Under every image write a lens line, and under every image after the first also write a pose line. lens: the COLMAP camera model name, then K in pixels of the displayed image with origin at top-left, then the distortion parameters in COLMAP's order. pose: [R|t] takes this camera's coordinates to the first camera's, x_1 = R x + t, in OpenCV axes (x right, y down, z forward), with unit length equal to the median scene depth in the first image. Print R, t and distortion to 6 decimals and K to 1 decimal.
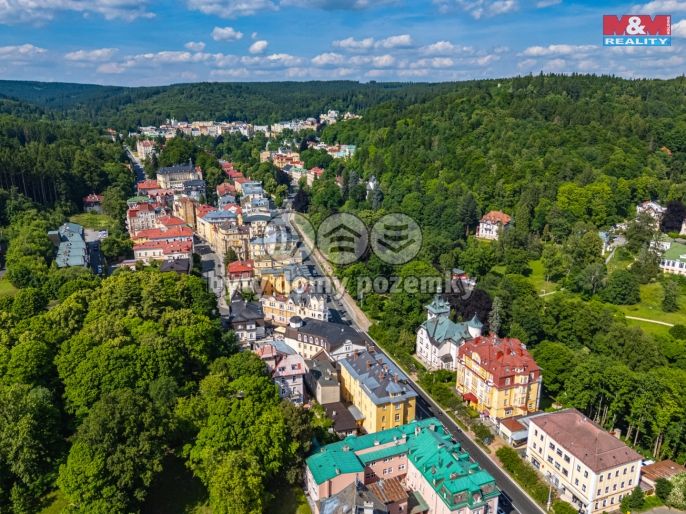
lens RADIAL K [[511.5, 0, 347.9], [0, 511.5, 237.1], [0, 0, 1]] dist [0.069606, -0.069086]
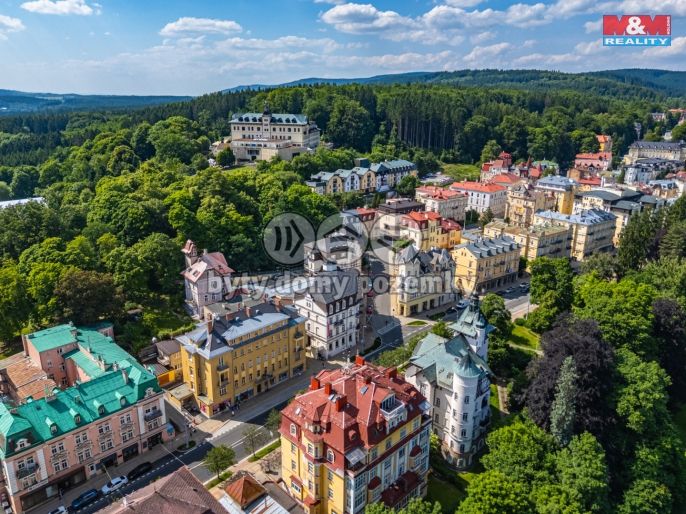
lens RADIAL K [[511.5, 0, 347.9], [0, 511.5, 237.1], [0, 0, 1]] dist [0.069606, -0.069086]
pose [[0.406012, 0.241790, -0.881301, 0.085637], [-0.236603, 0.959294, 0.154186, -0.001779], [0.882708, 0.145918, 0.446694, 0.086766]]
